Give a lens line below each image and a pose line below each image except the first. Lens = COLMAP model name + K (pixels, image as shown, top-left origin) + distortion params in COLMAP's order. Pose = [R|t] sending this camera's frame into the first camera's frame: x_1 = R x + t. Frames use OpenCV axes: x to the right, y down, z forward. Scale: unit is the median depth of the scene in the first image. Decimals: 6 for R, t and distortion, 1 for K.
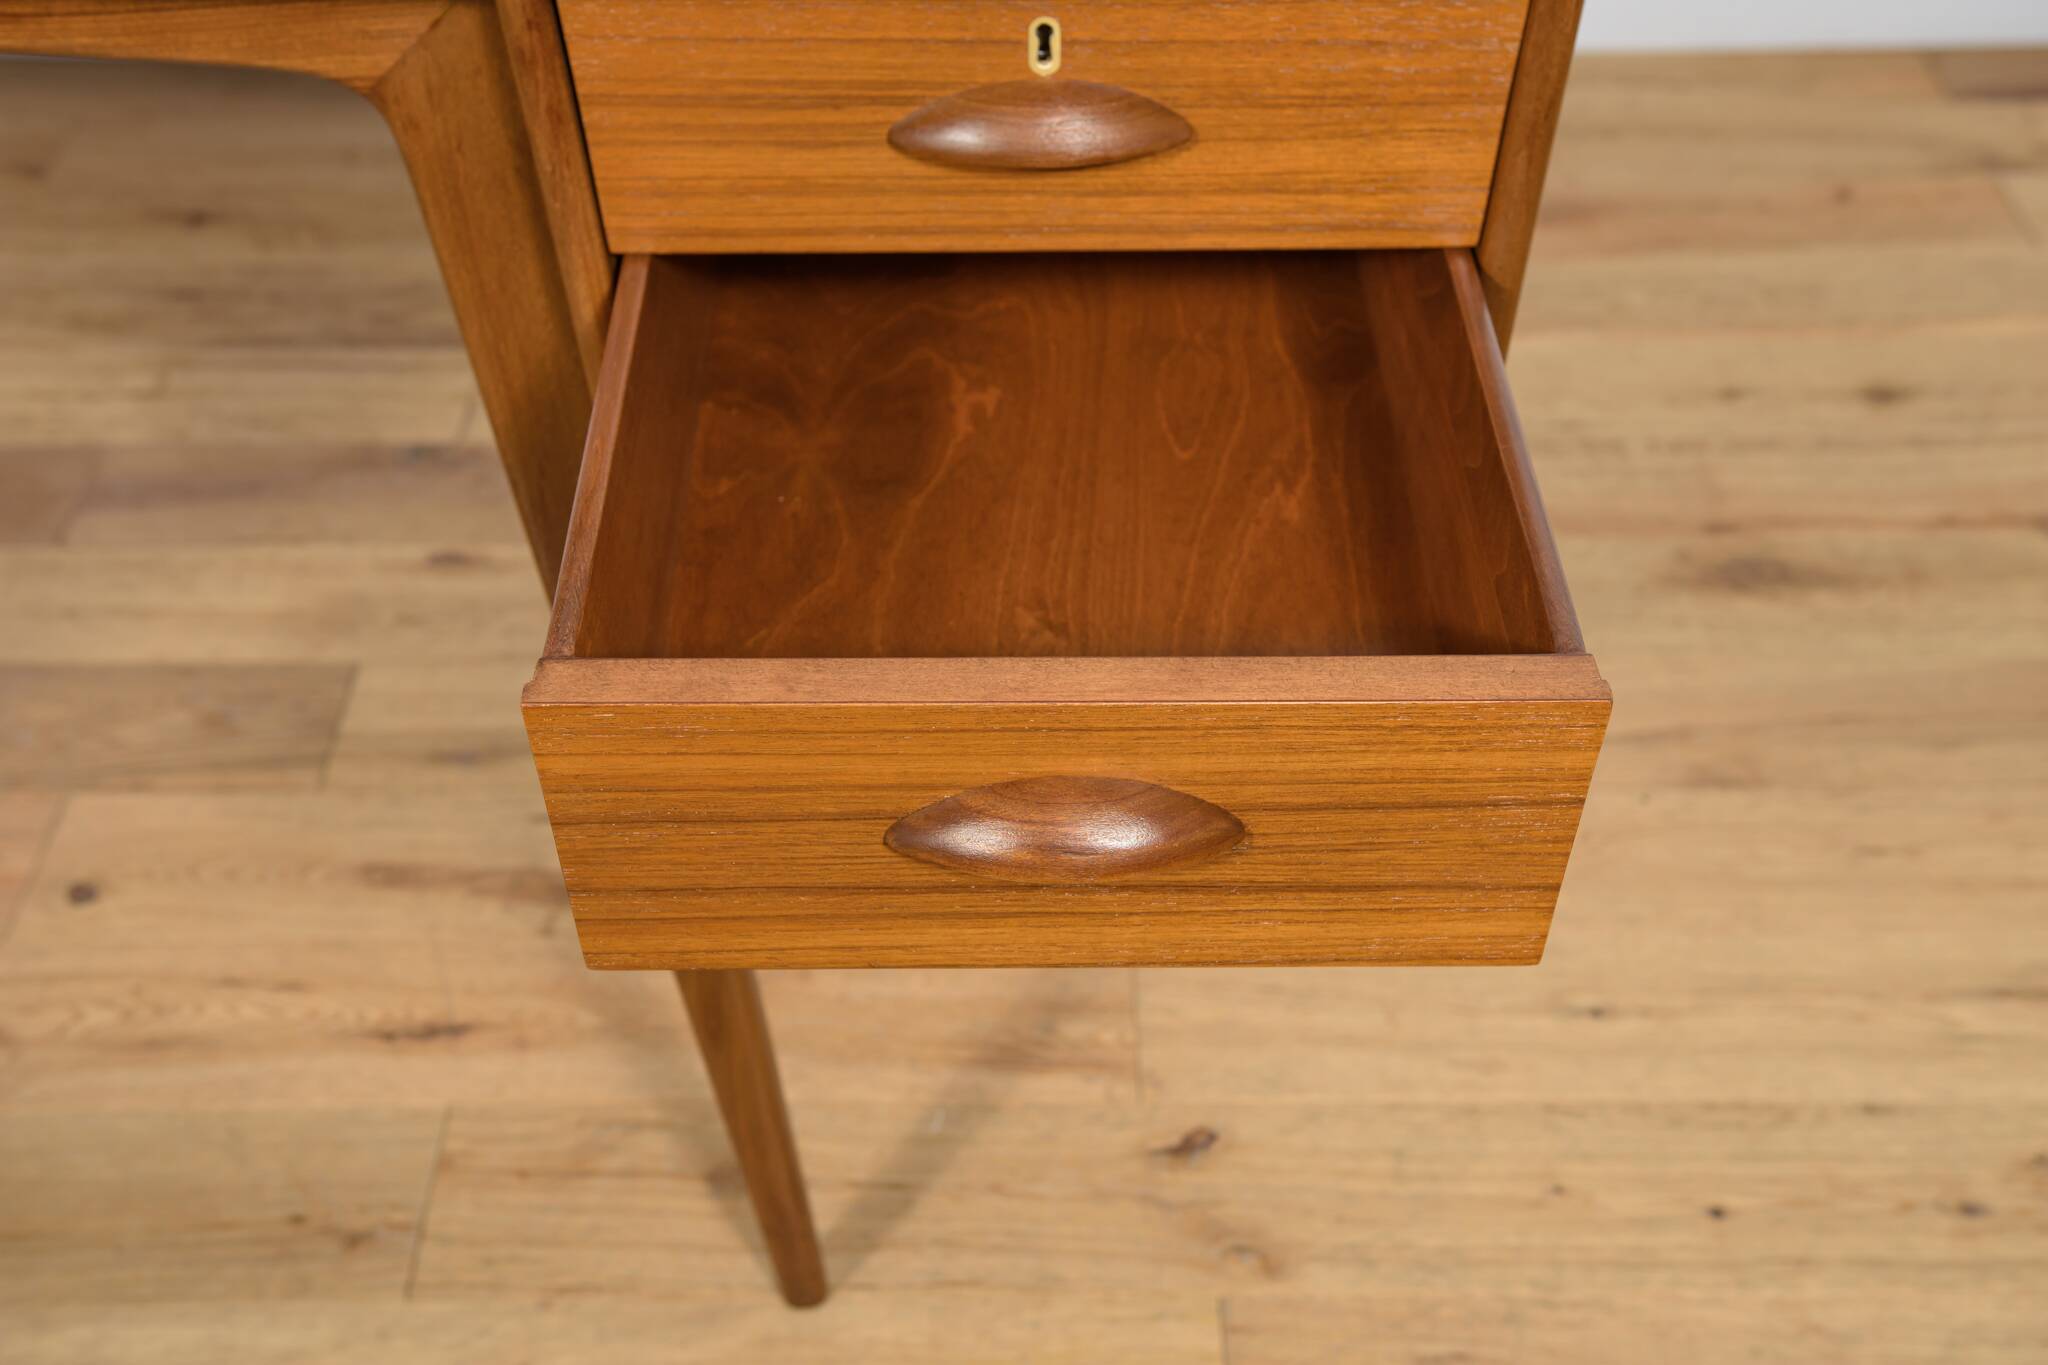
lens RADIAL K [[2758.7, 0, 1030.1], [0, 2758.7, 686.0], [0, 0, 1]] dist [0.089406, 0.033901]
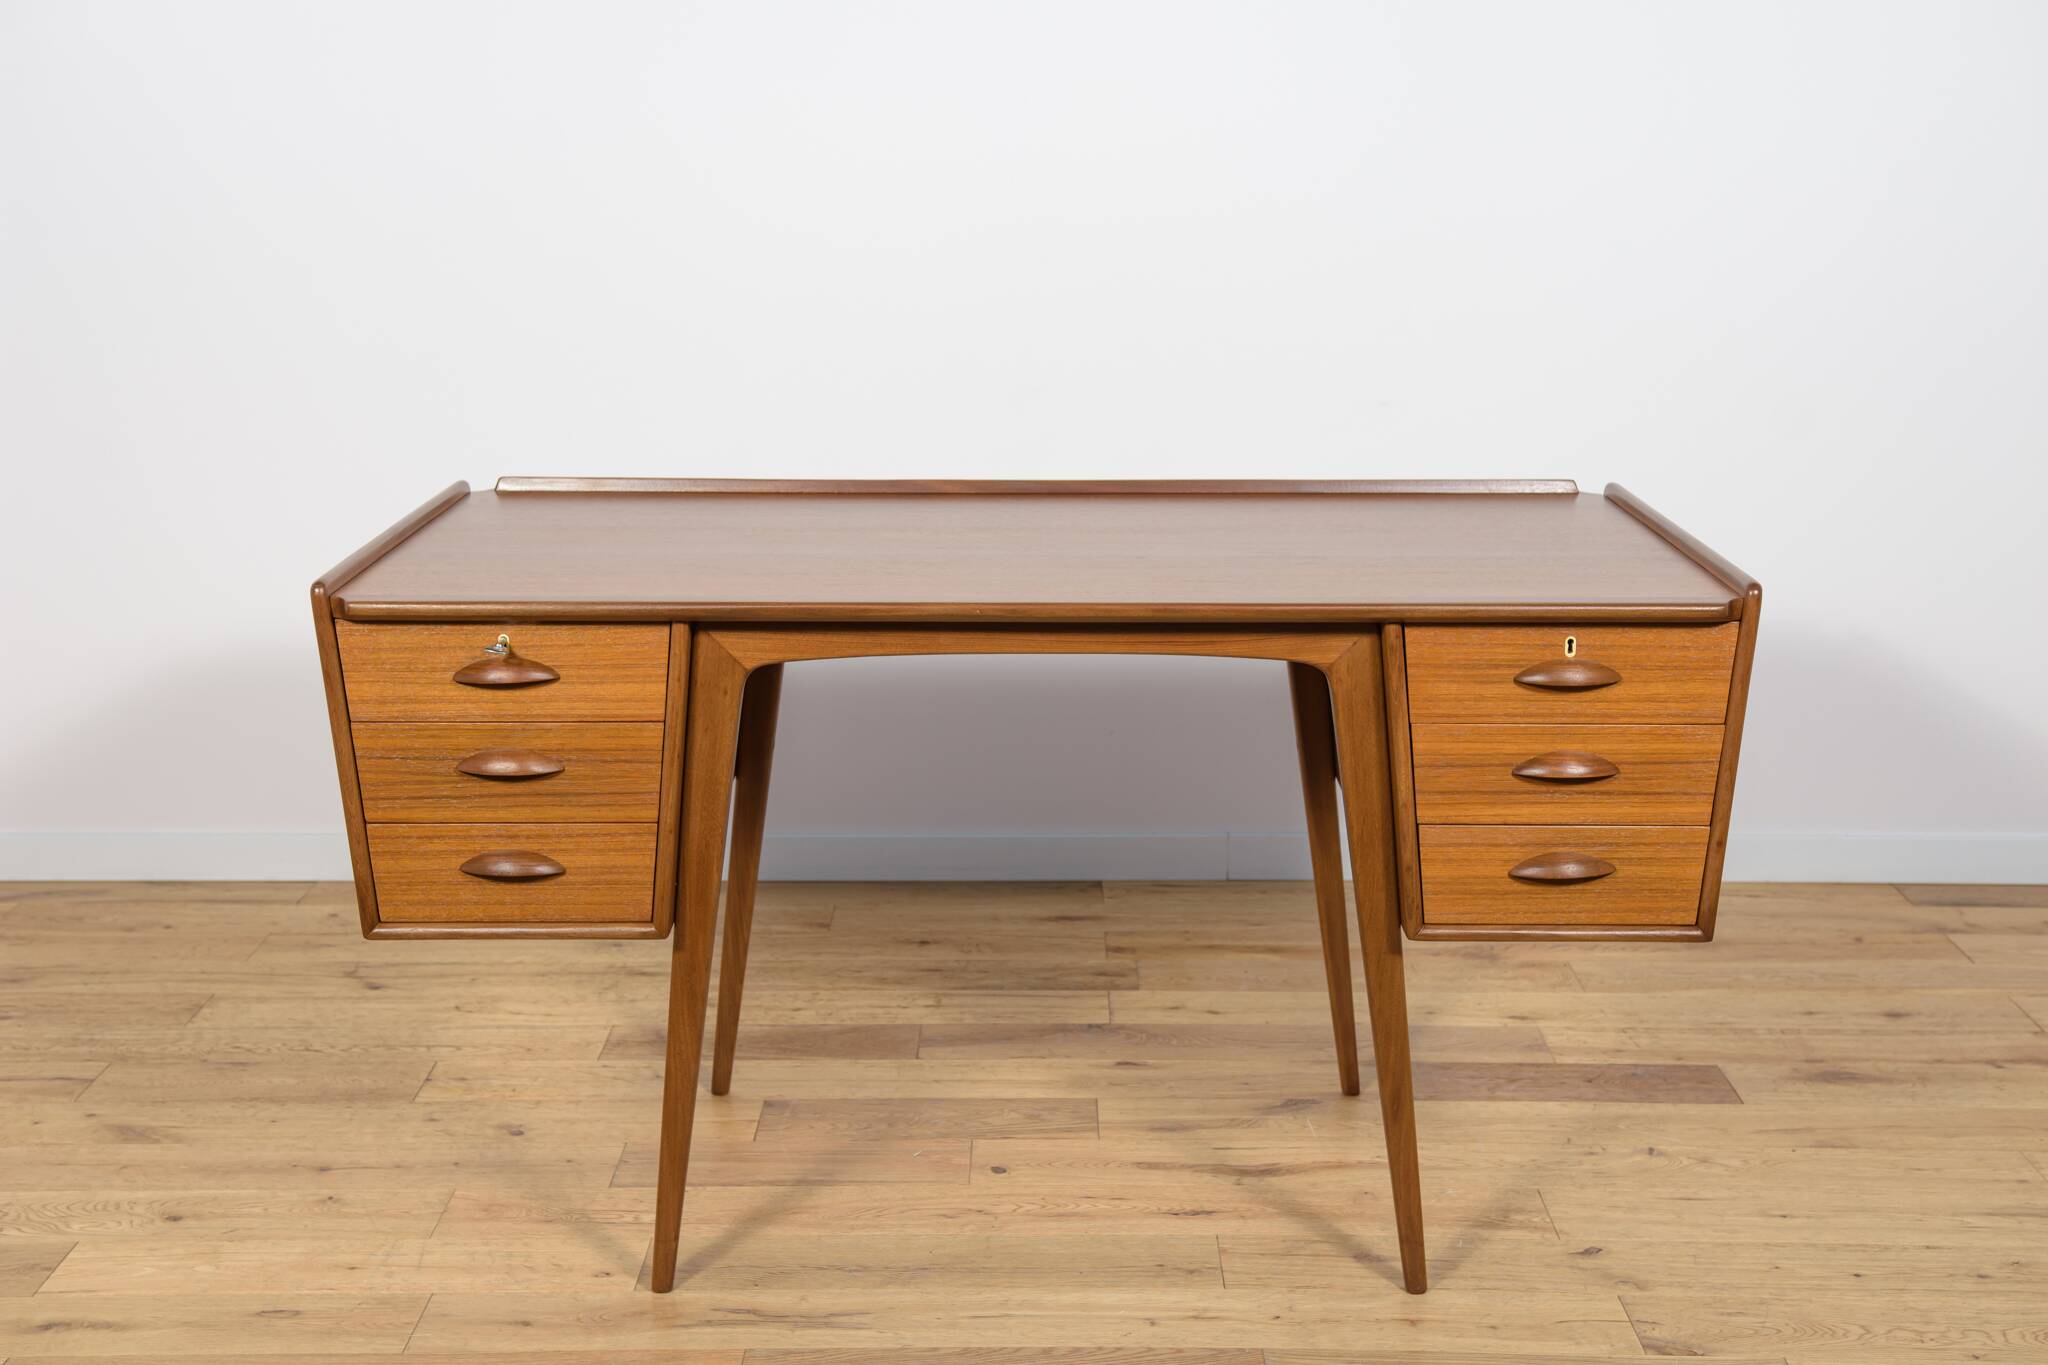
lens RADIAL K [[2689.5, 0, 1026.5], [0, 2689.5, 692.2], [0, 0, 1]] dist [0.061554, 0.182100]
pose [[0.999913, 0.005010, -0.012223, -0.331894], [-0.009622, 0.910218, -0.414018, 0.618578], [0.009052, 0.414099, 0.910187, -0.974893]]
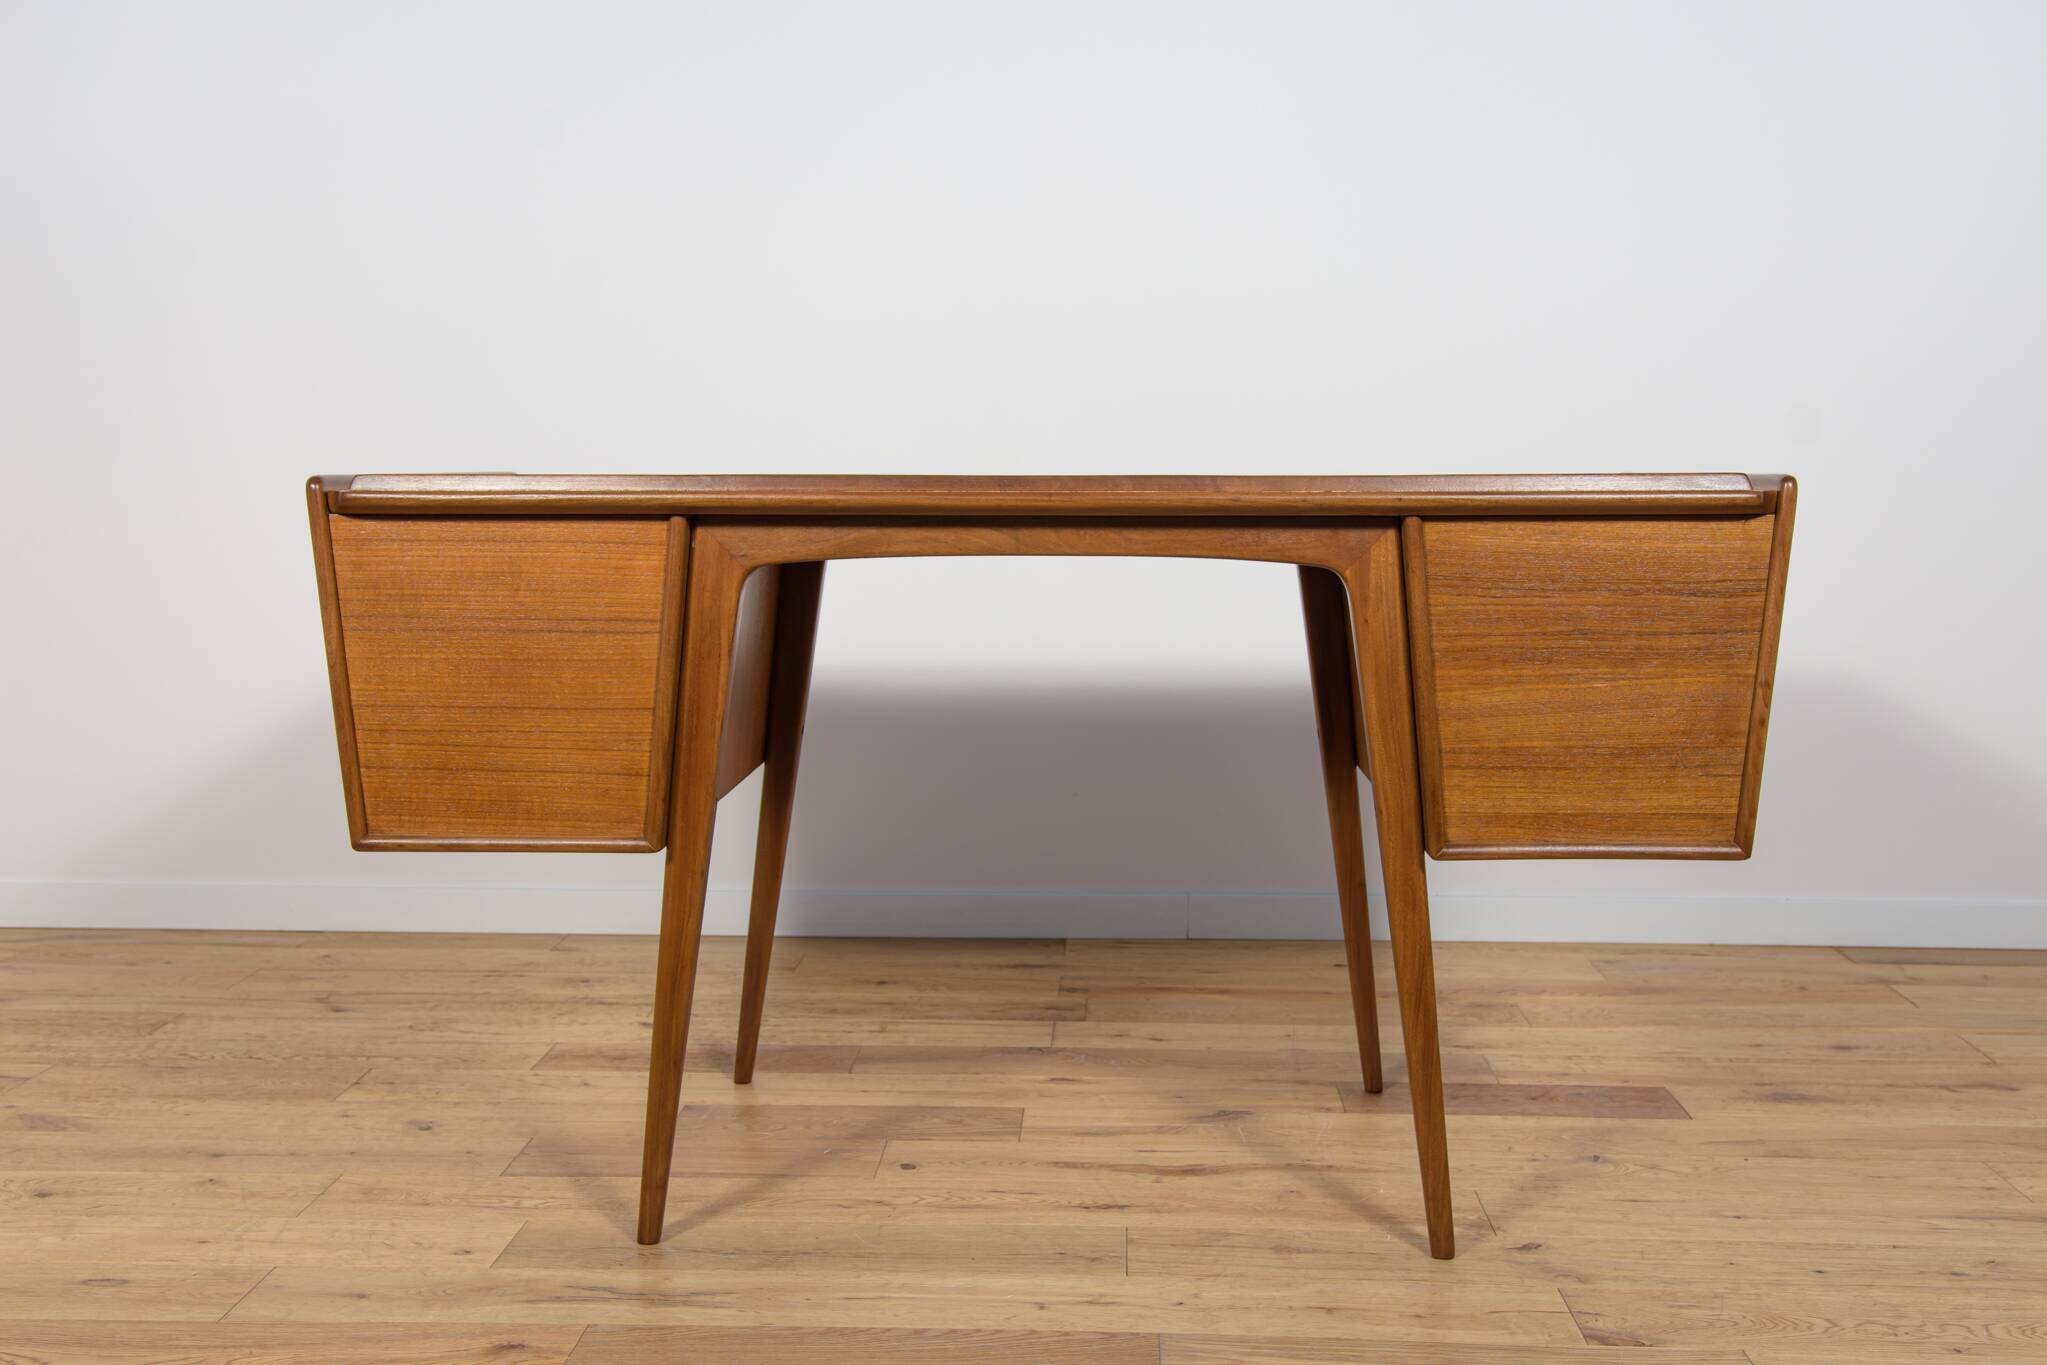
lens RADIAL K [[2140.9, 0, 1027.7], [0, 2140.9, 684.1], [0, 0, 1]] dist [-0.015477, 0.109954]
pose [[0.998644, 0.008449, -0.051368, -0.208574], [-0.034040, 0.852550, -0.521536, 0.608909], [0.039387, 0.522578, 0.851681, -0.442381]]
